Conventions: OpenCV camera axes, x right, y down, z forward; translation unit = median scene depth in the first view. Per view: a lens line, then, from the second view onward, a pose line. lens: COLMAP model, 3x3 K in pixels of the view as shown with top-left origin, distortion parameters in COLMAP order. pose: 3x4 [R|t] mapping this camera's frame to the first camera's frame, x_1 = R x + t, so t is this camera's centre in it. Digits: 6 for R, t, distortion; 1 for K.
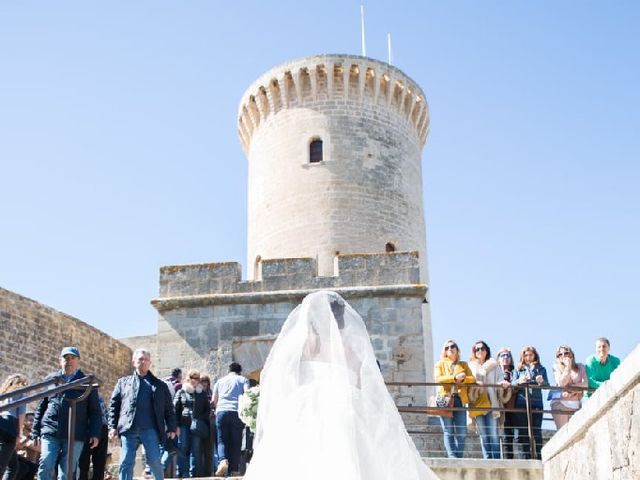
lens RADIAL K [[1062.9, 0, 320.0], [0, 1062.9, 240.0], [0, 0, 1]] dist [-0.025637, 0.015902]
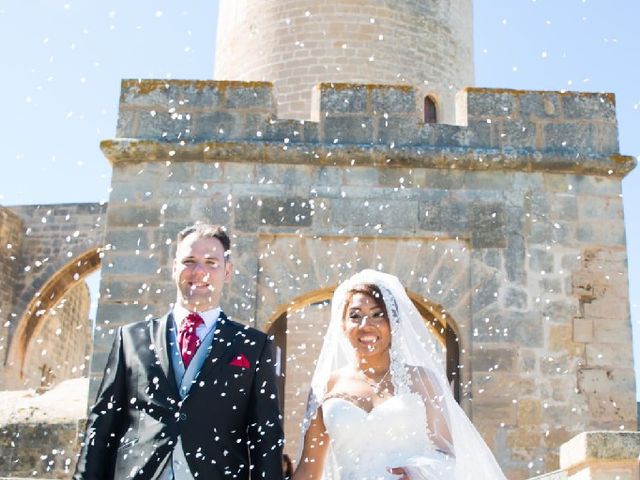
lens RADIAL K [[1062.9, 0, 320.0], [0, 1062.9, 240.0], [0, 0, 1]] dist [-0.025637, 0.015902]
pose [[0.991809, 0.077051, 0.101868, -0.103903], [-0.088321, 0.989867, 0.111189, 0.038170], [-0.092268, -0.119276, 0.988565, 0.481263]]
